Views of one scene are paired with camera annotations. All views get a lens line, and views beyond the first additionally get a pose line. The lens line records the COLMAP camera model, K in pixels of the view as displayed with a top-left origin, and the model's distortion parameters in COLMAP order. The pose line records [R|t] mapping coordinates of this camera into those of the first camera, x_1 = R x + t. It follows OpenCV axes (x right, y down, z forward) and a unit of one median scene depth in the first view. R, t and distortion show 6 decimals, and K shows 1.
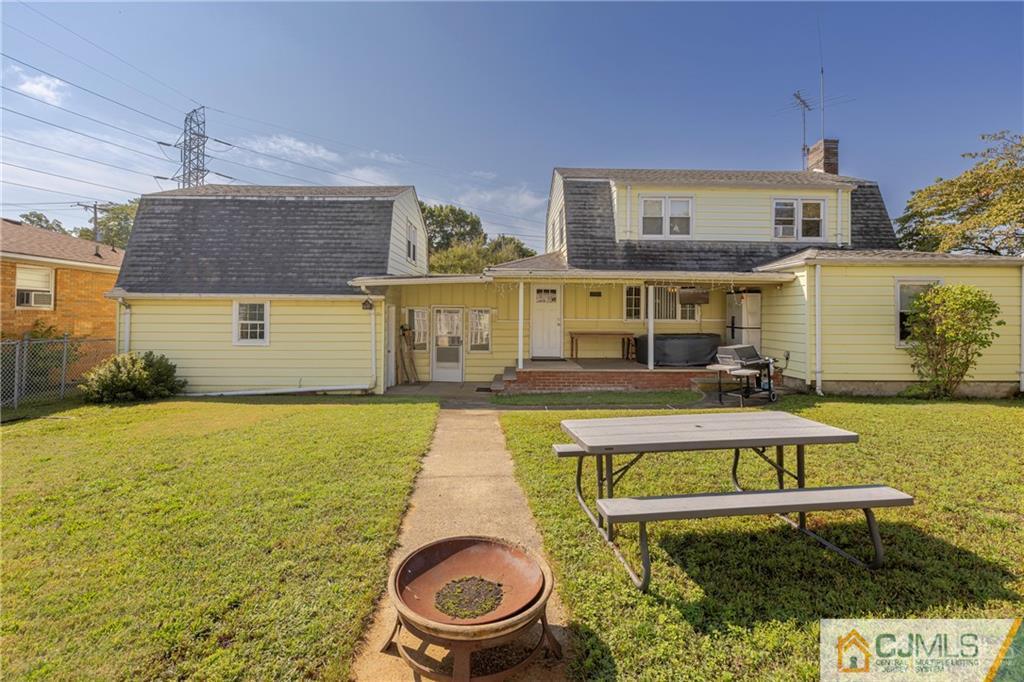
lens RADIAL K [[478.8, 0, 502.7], [0, 478.8, 307.8], [0, 0, 1]] dist [0.005807, 0.000854]
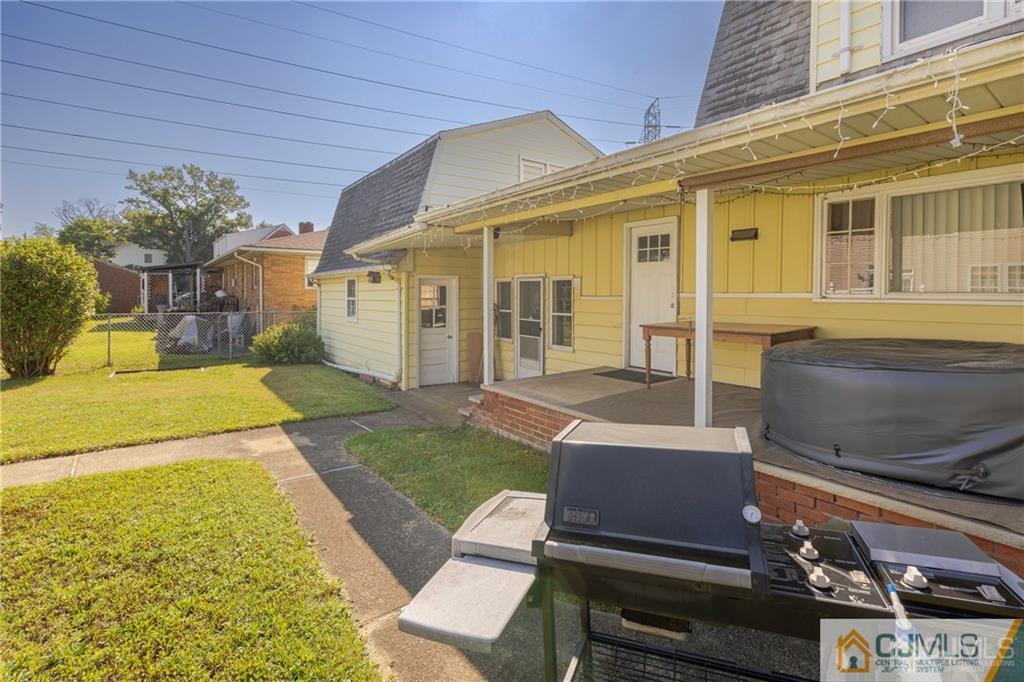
lens RADIAL K [[478.8, 0, 523.6], [0, 478.8, 299.7], [0, 0, 1]] dist [0.005807, 0.000854]
pose [[0.586324, 0.005713, -0.810056, 0.485448], [0.022337, 0.999481, 0.023217, 0.017018], [0.809768, -0.031707, 0.585892, 0.683526]]
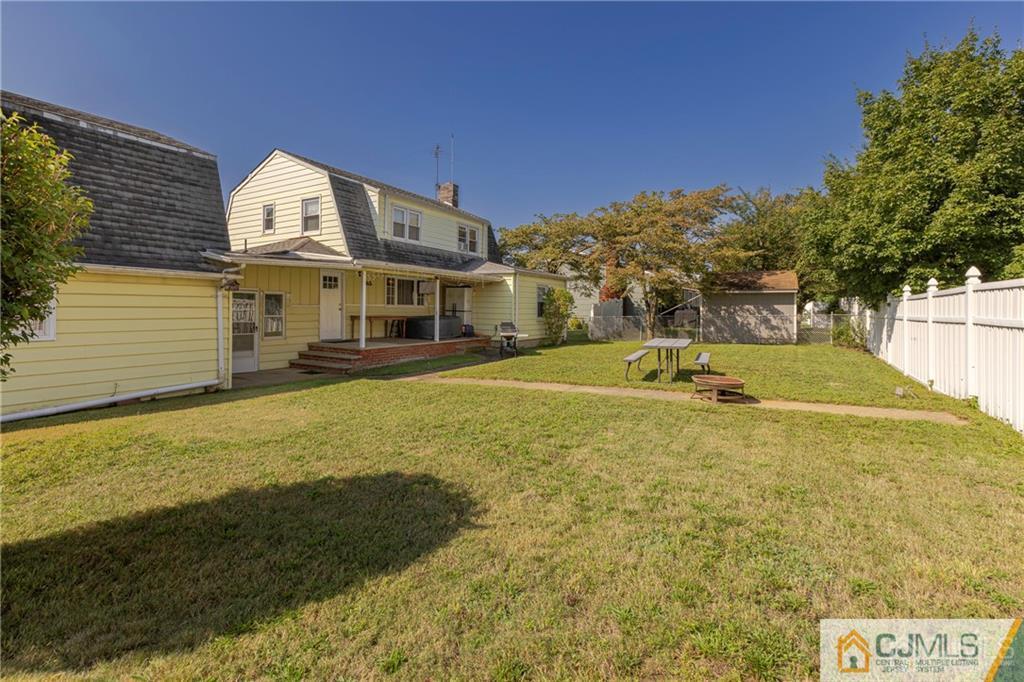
lens RADIAL K [[478.8, 0, 517.1], [0, 478.8, 311.0], [0, 0, 1]] dist [0.005807, 0.000854]
pose [[0.510367, -0.002978, 0.859952, -0.709507], [-0.022439, 0.999607, 0.016779, 0.013226], [-0.859664, -0.027860, 0.510100, 0.111892]]
